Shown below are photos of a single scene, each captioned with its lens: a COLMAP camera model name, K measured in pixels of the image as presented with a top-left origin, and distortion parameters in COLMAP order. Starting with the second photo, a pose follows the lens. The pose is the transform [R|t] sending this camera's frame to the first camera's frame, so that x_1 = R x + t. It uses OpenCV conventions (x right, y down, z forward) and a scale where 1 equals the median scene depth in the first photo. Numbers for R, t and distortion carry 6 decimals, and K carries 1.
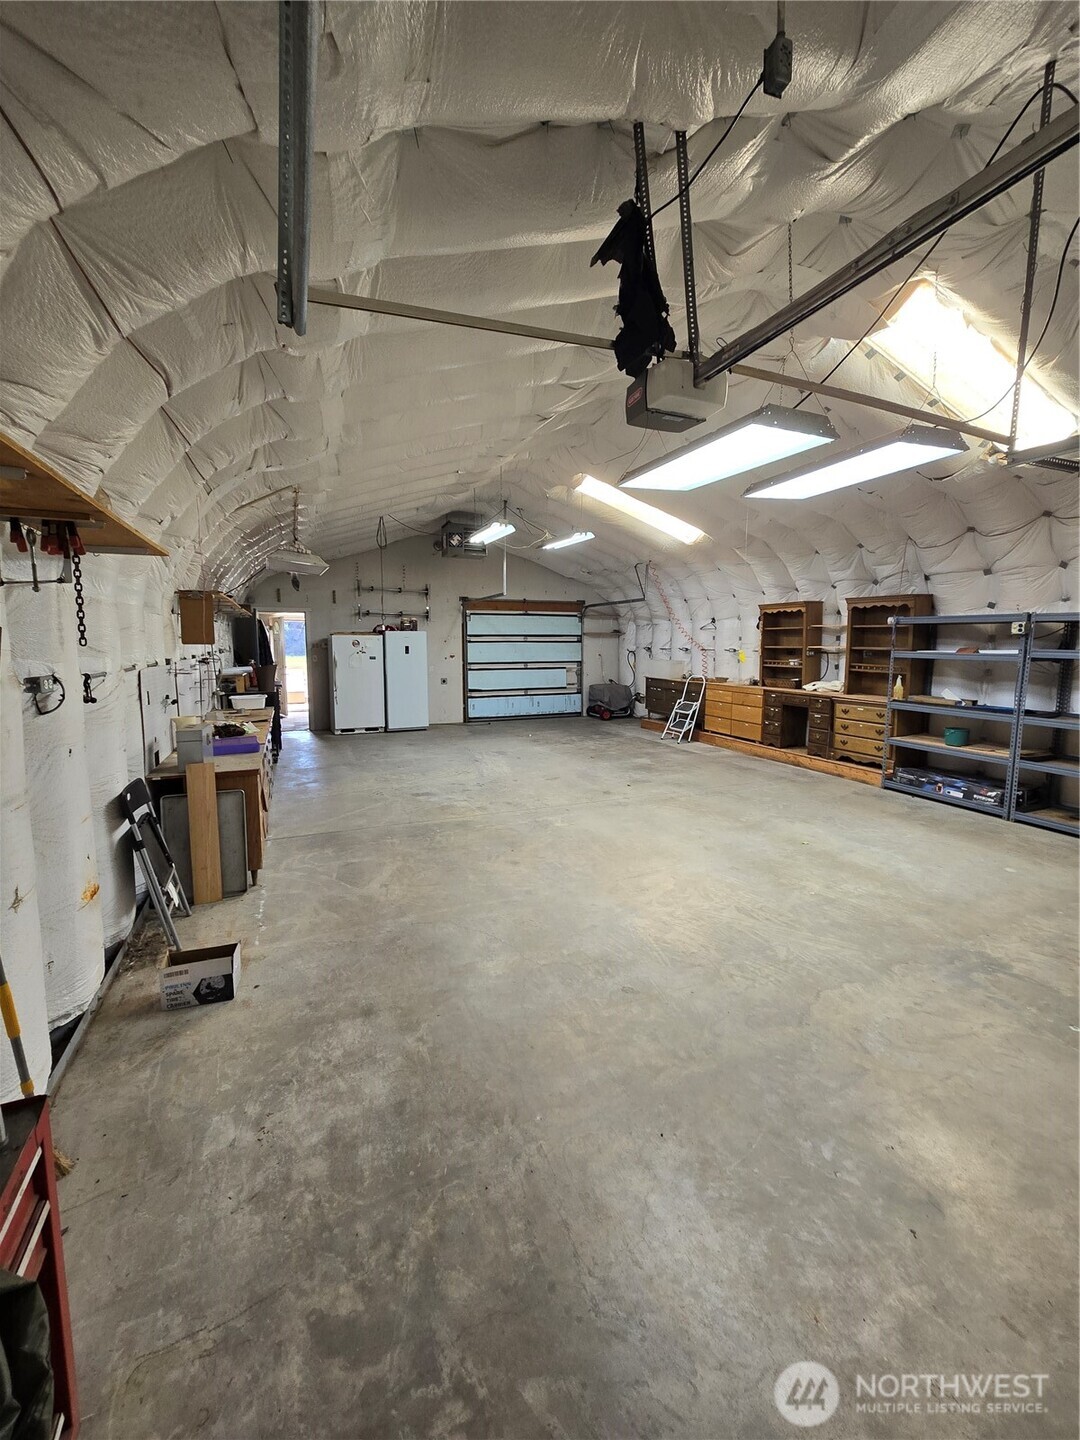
lens RADIAL K [[591.6, 0, 538.1], [0, 591.6, 713.8], [0, 0, 1]] dist [0.000941, -0.001605]
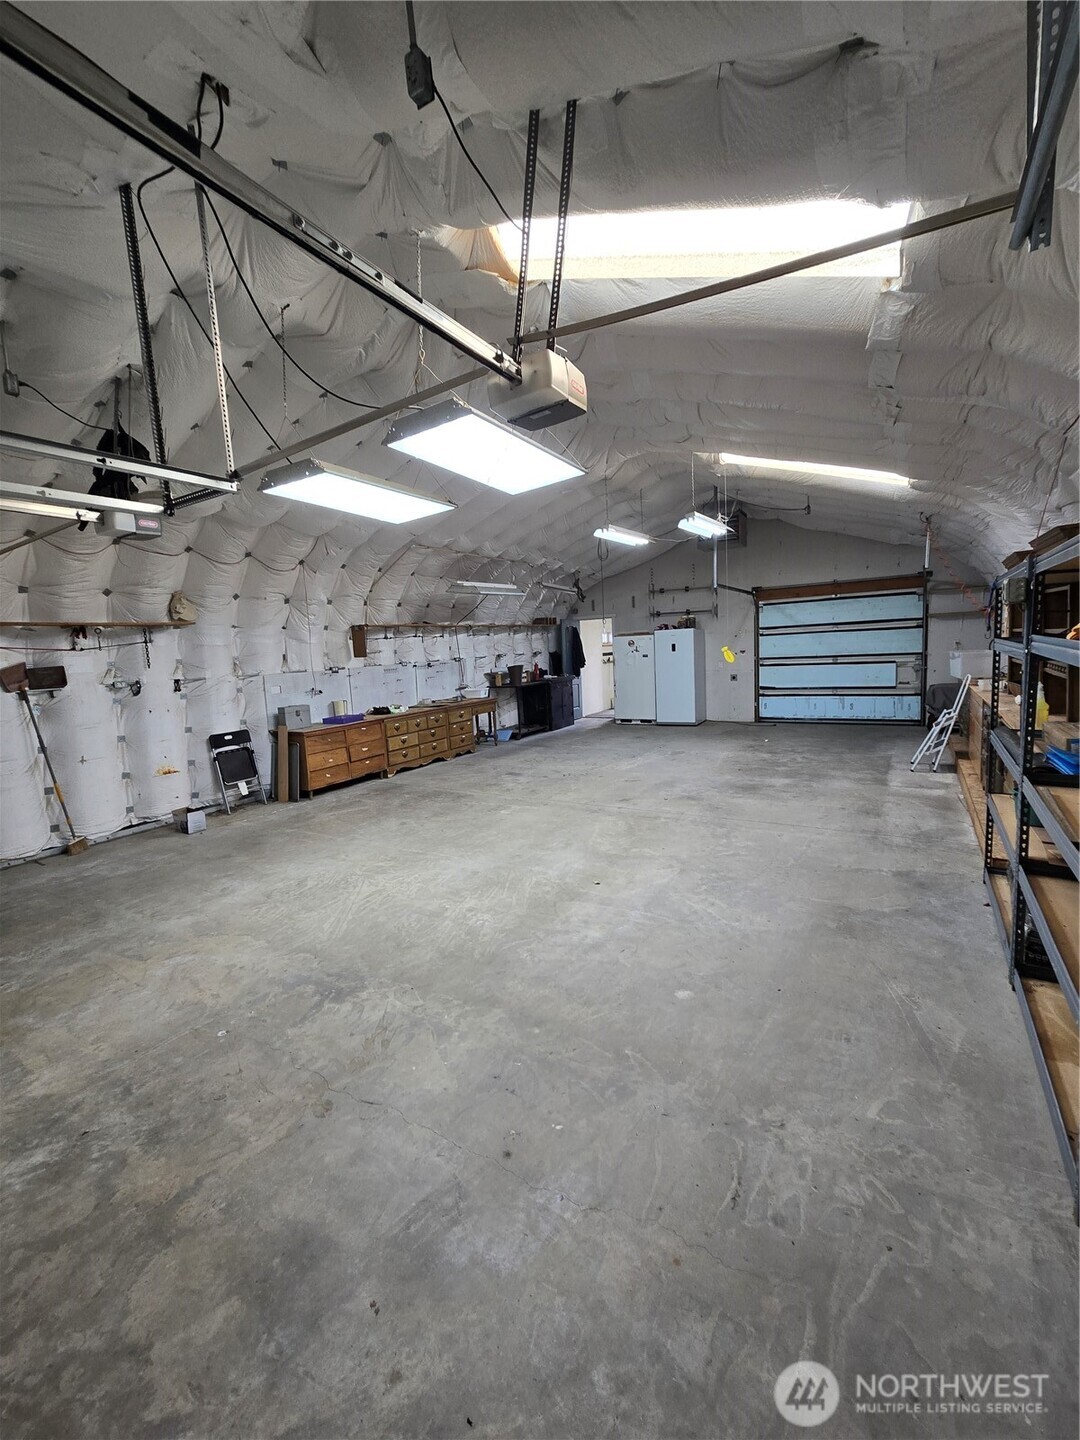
lens RADIAL K [[591.6, 0, 541.3], [0, 591.6, 722.5], [0, 0, 1]] dist [0.000941, -0.001605]
pose [[0.584625, 0.073920, -0.807929, 0.971784], [-0.047621, 0.997250, 0.056783, -0.048107], [0.809905, 0.005278, 0.586538, 0.400332]]
